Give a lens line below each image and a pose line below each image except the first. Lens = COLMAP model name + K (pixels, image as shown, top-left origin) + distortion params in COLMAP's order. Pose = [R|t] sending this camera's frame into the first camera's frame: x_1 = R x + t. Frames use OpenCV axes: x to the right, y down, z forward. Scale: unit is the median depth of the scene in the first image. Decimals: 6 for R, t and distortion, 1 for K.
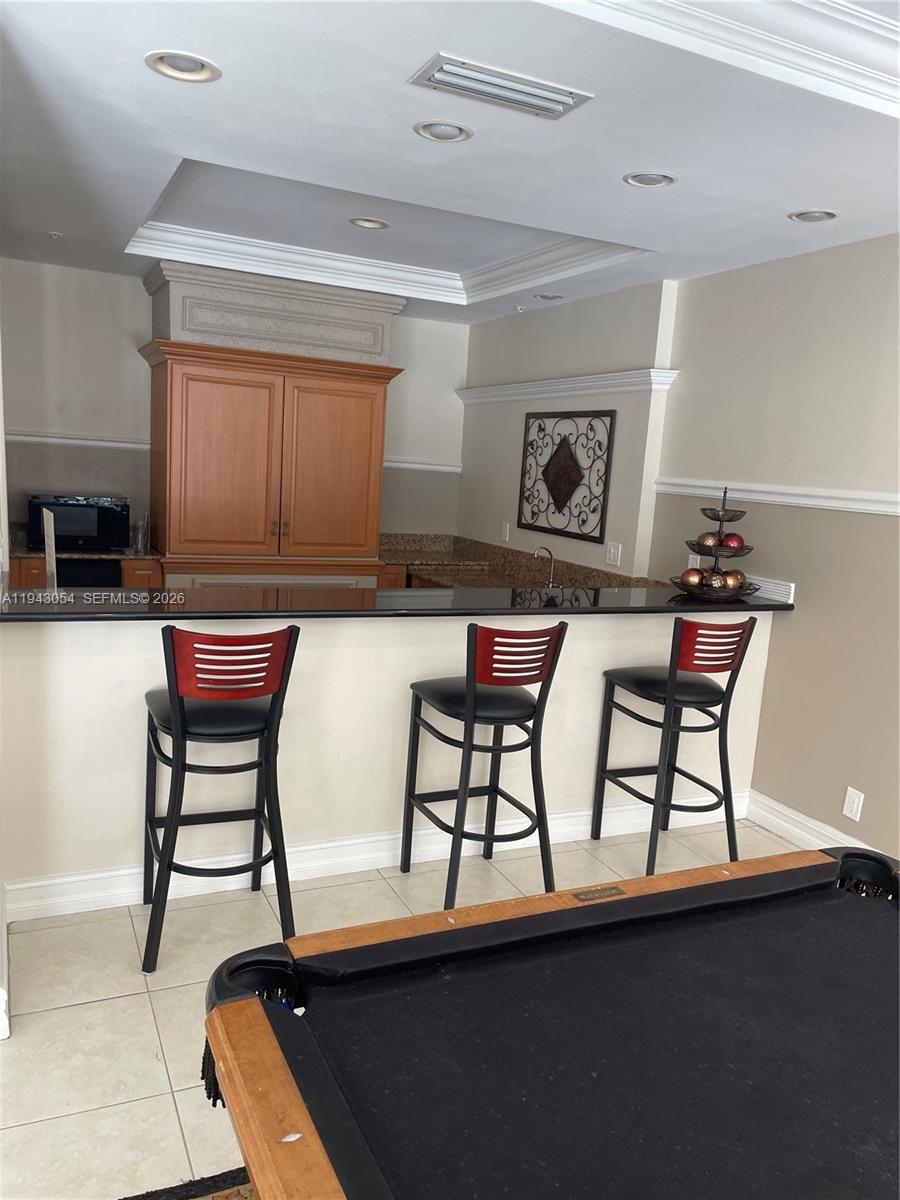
lens RADIAL K [[906.6, 0, 458.5], [0, 906.6, 603.0], [0, 0, 1]] dist [0.068123, -0.049974]
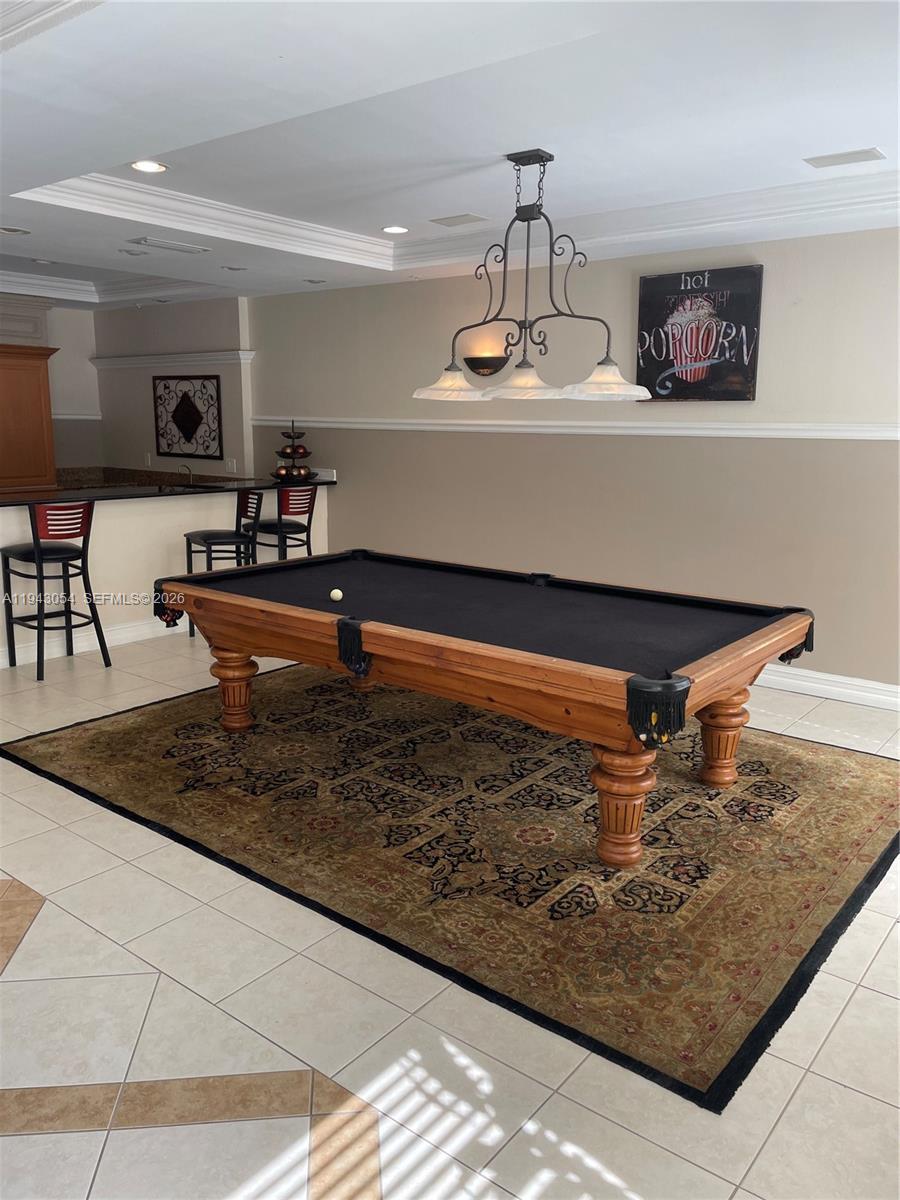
lens RADIAL K [[906.6, 0, 450.4], [0, 906.6, 592.0], [0, 0, 1]] dist [0.068123, -0.049974]
pose [[0.896483, -0.144236, 0.418944, -0.183017], [0.119750, 0.989217, 0.084323, 0.075733], [-0.426588, -0.025426, 0.904088, -0.610268]]
